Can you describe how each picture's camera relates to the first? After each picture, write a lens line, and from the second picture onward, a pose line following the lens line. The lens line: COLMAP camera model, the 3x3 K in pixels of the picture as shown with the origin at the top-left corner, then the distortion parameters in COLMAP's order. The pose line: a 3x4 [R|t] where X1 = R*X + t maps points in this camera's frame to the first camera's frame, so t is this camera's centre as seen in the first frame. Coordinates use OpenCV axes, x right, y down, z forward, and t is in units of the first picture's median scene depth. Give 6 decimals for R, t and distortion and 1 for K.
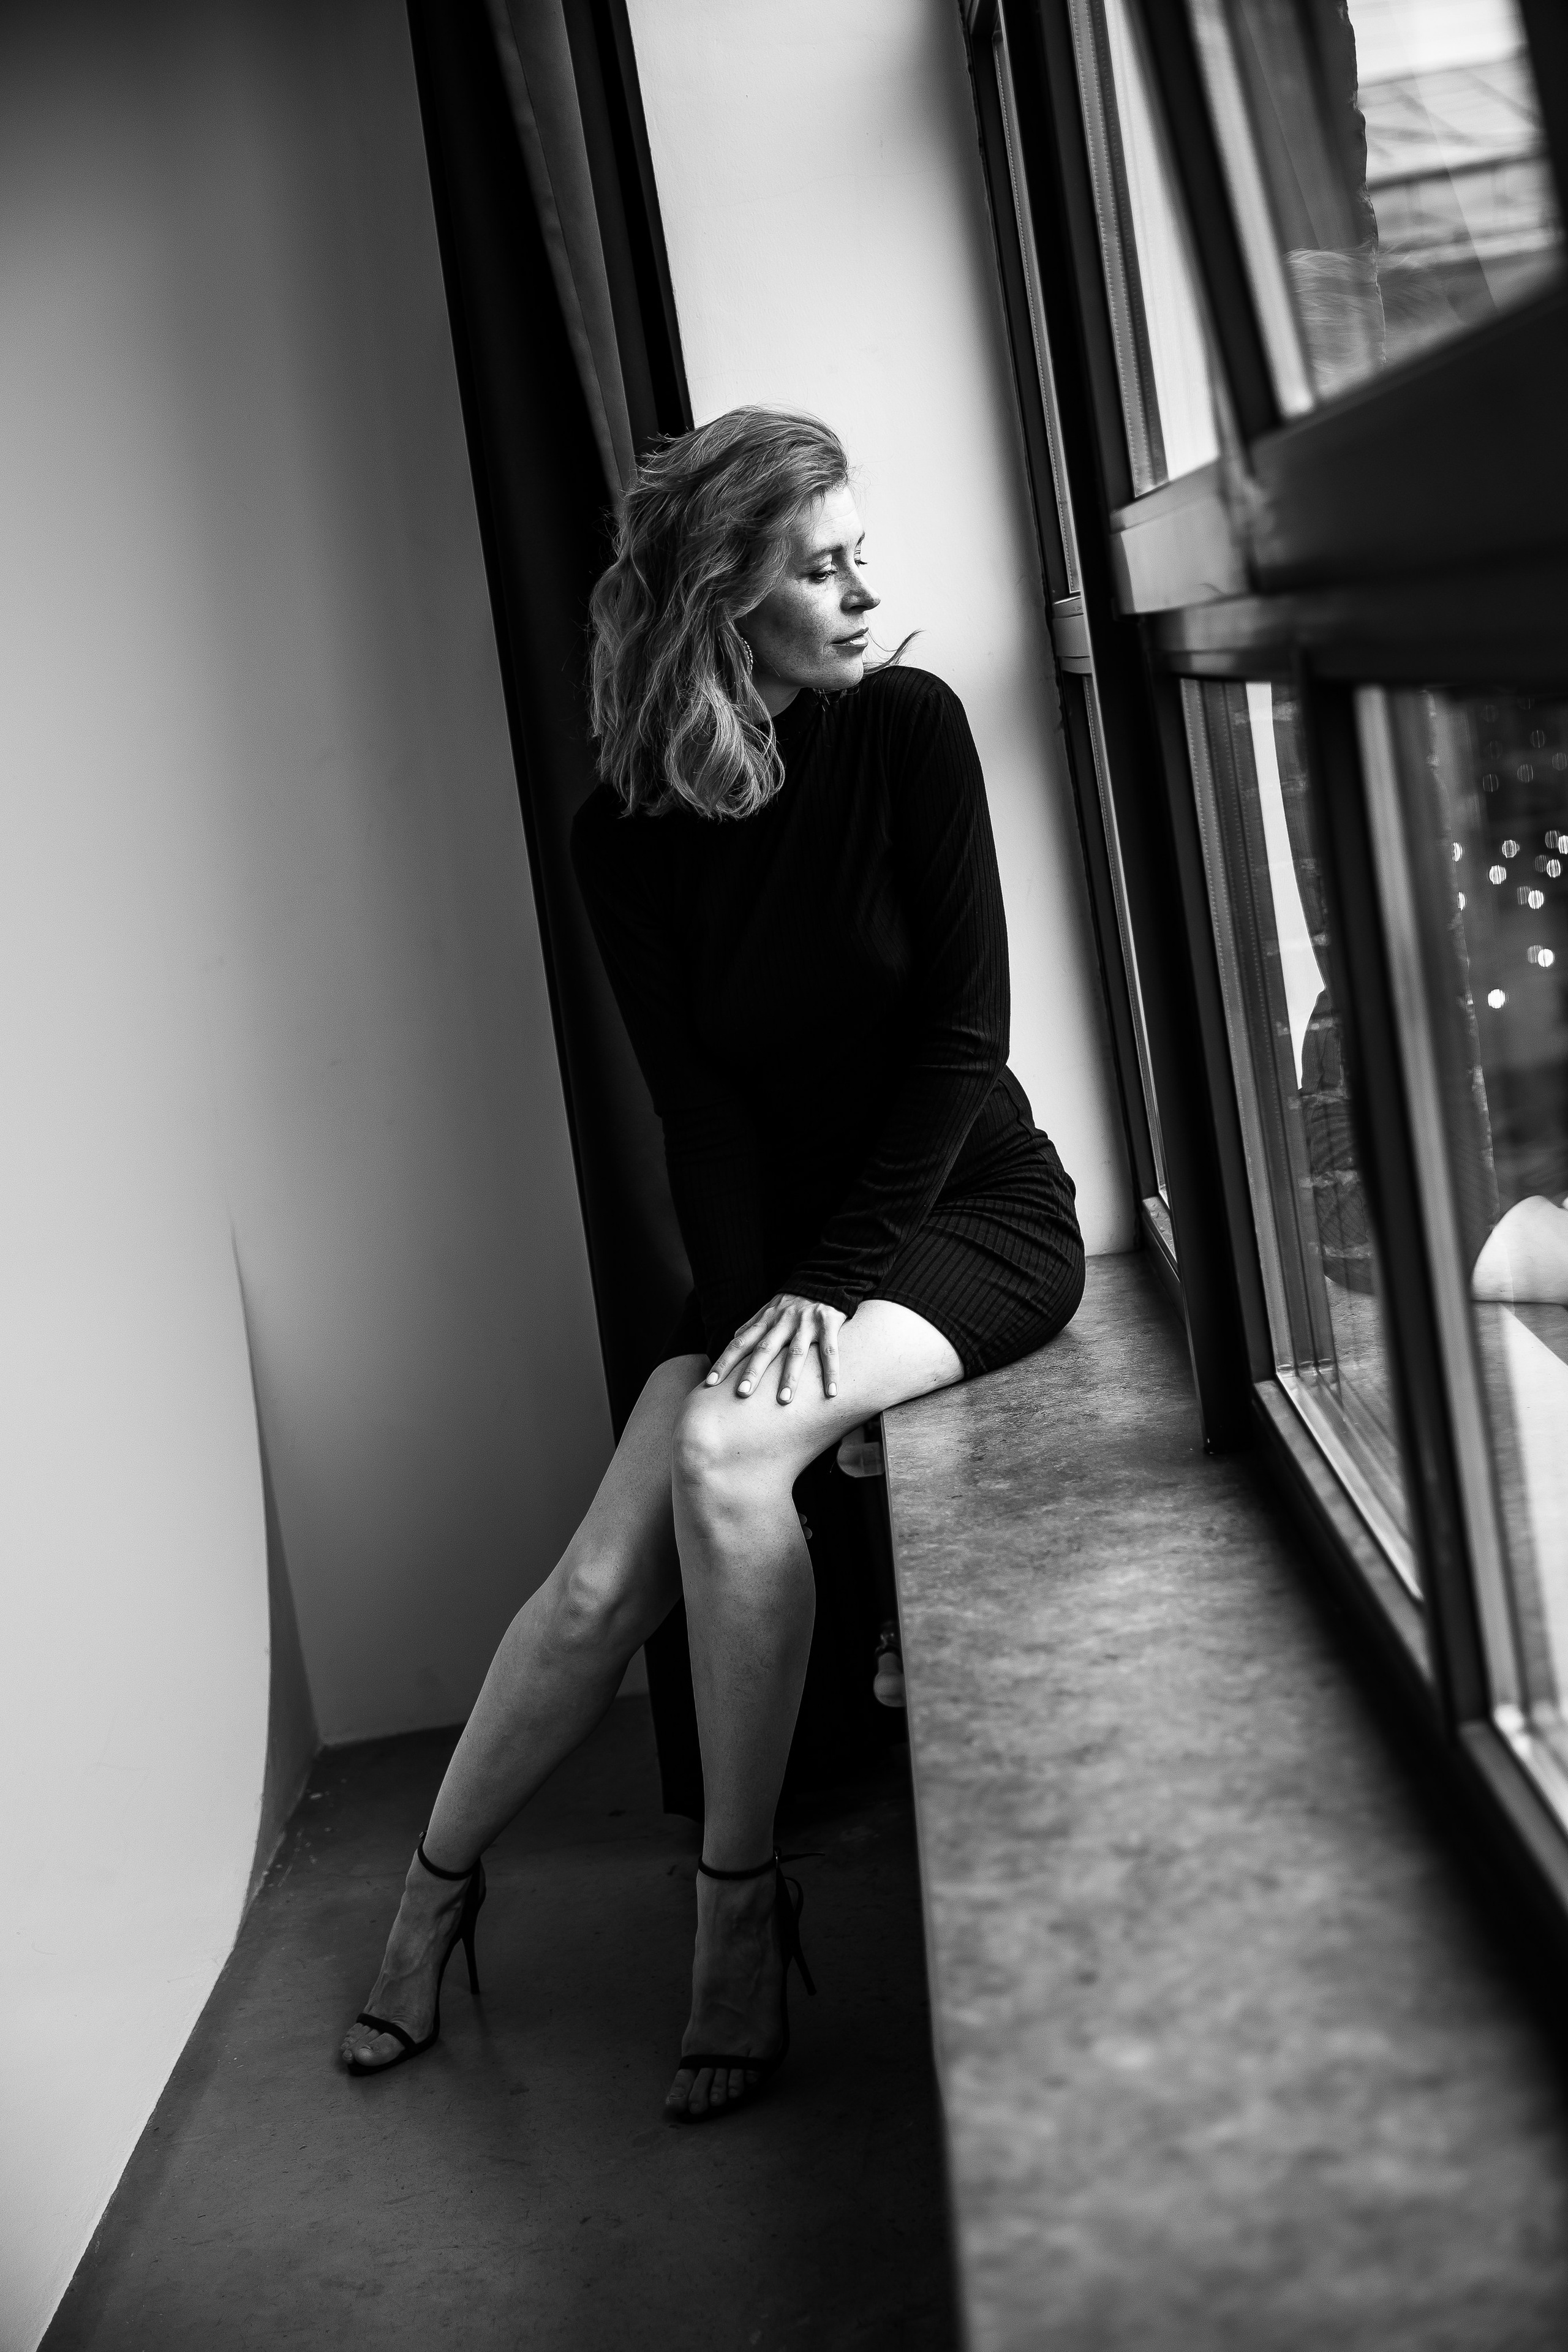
lens RADIAL K [[3405.6, 0, 784.0], [0, 3405.6, 1176.0], [0, 0, 1]] dist [0.070330, 0.142250]
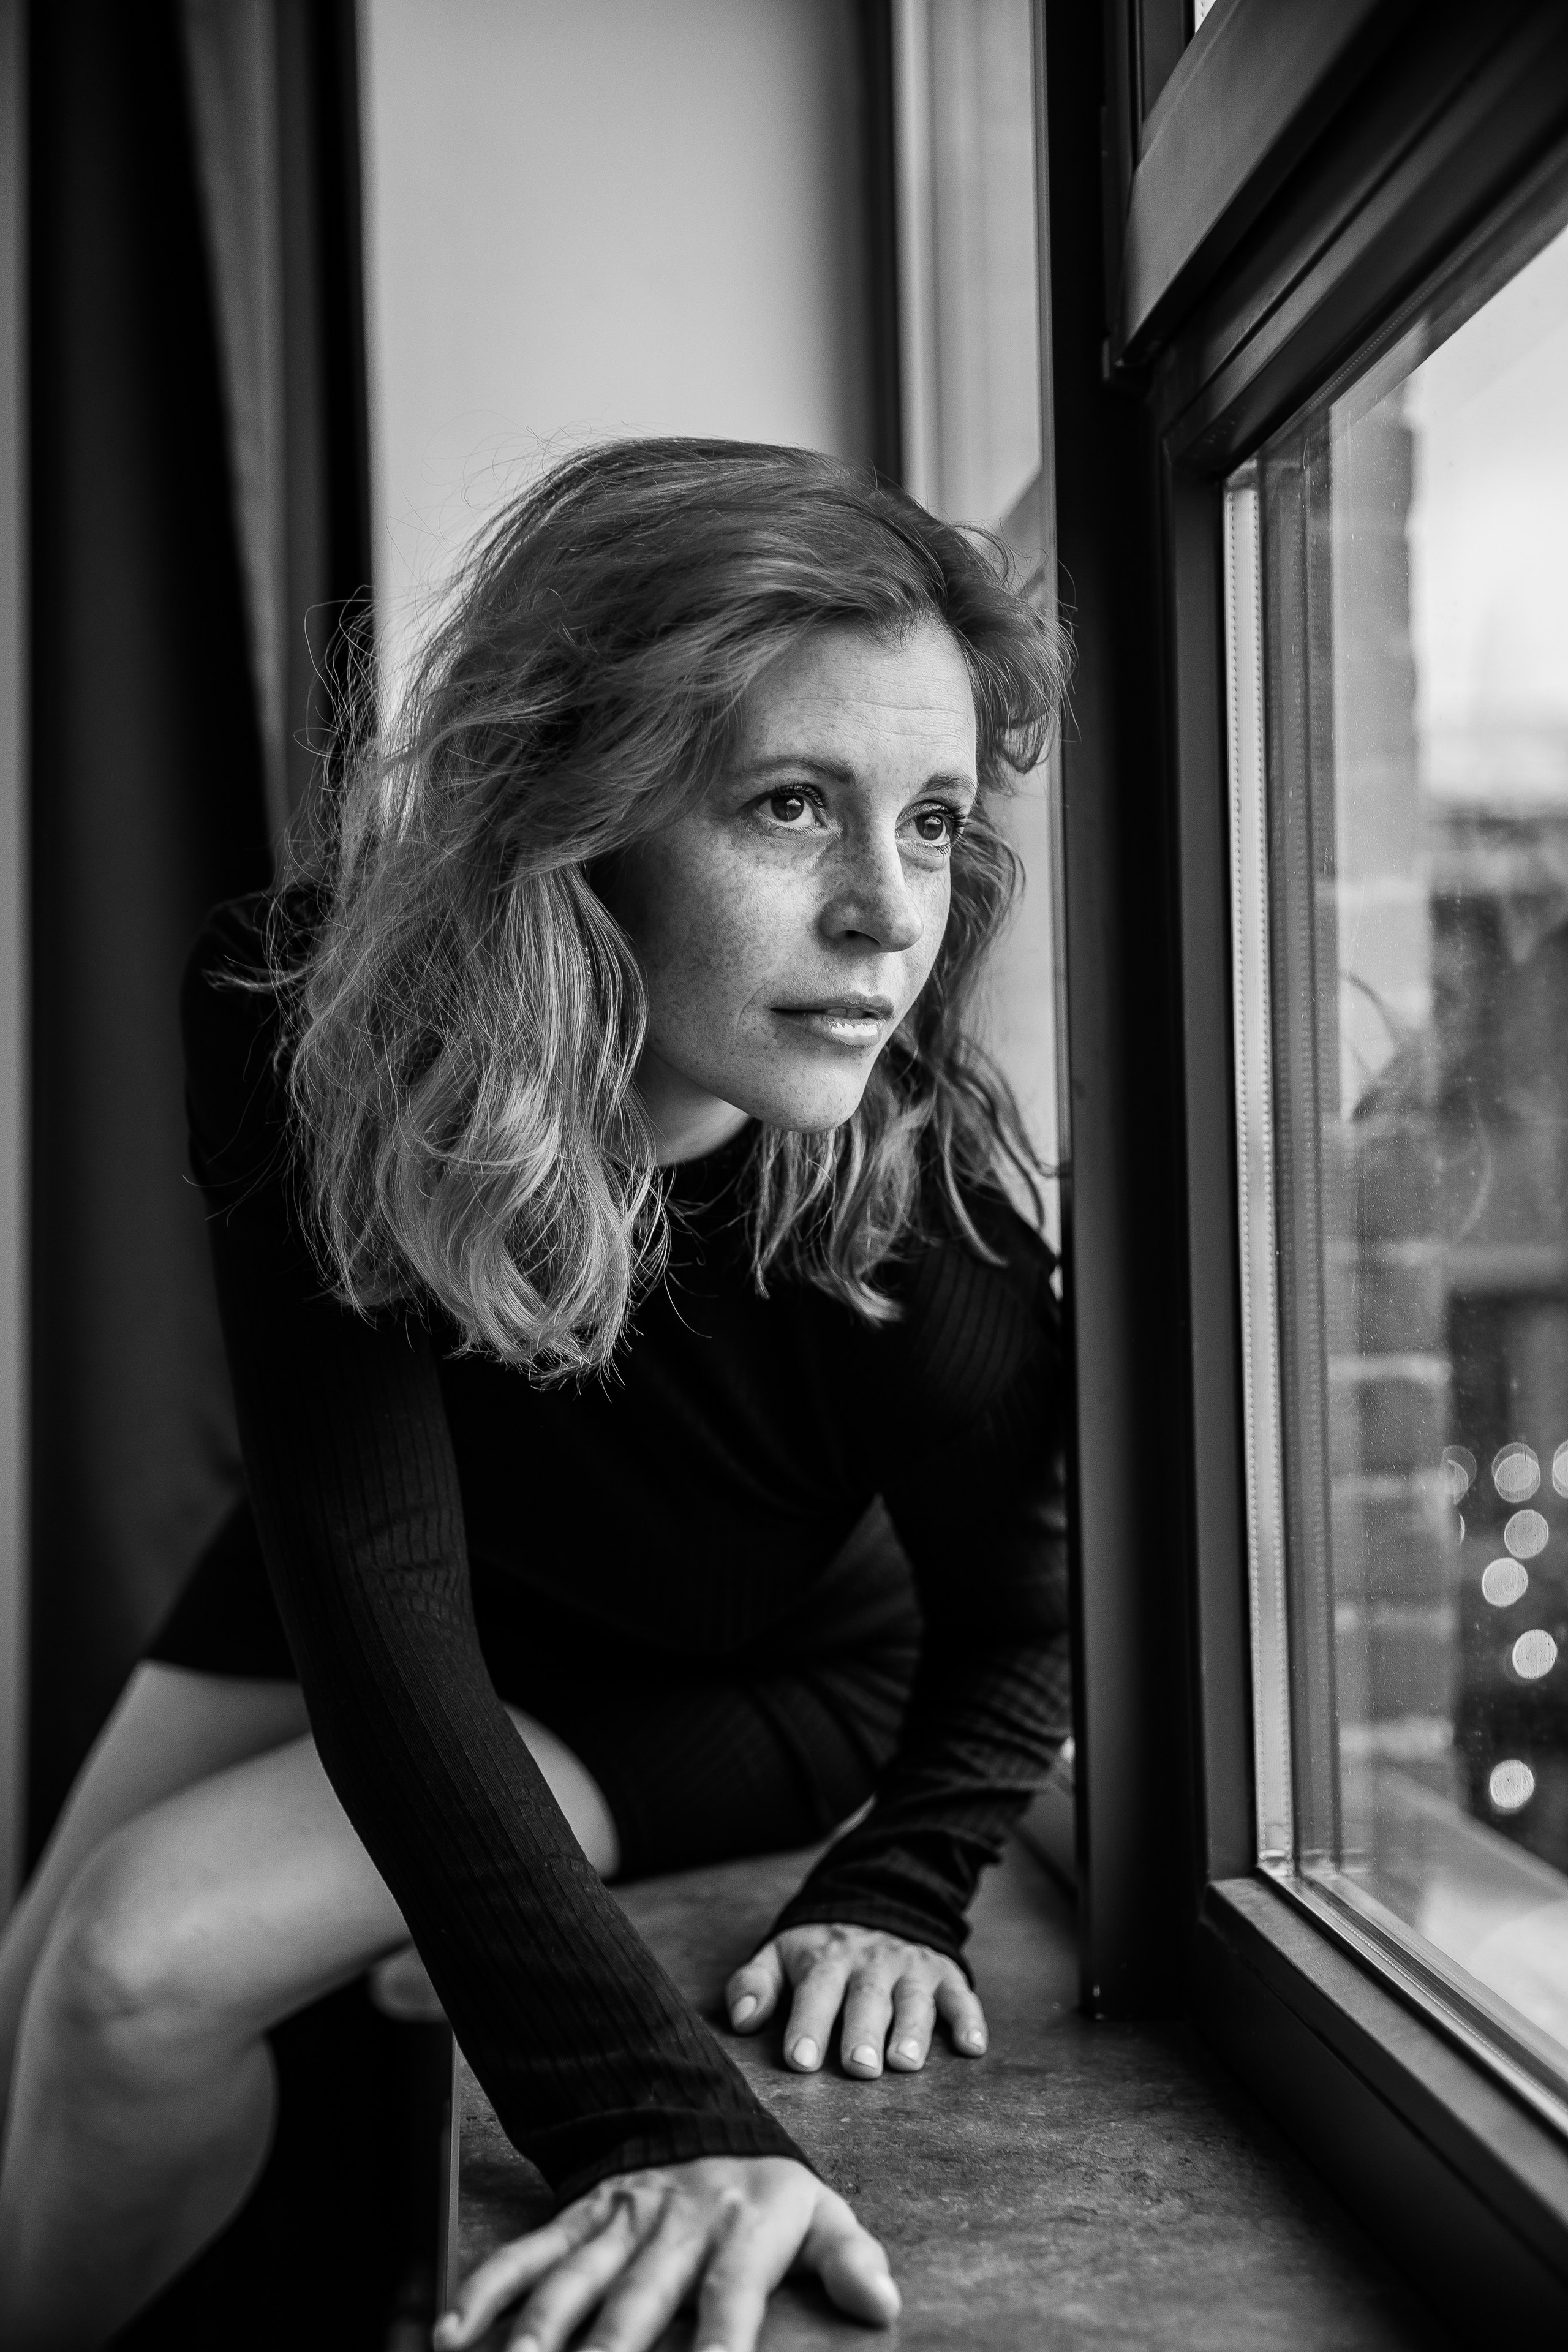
lens RADIAL K [[3405.6, 0, 784.0], [0, 3405.6, 1176.0], [0, 0, 1]] dist [0.070330, 0.142250]
pose [[0.986304, 0.135058, 0.094680, 0.015060], [-0.117071, 0.977592, -0.174952, 0.059022], [-0.116187, 0.161471, 0.980014, 0.535307]]
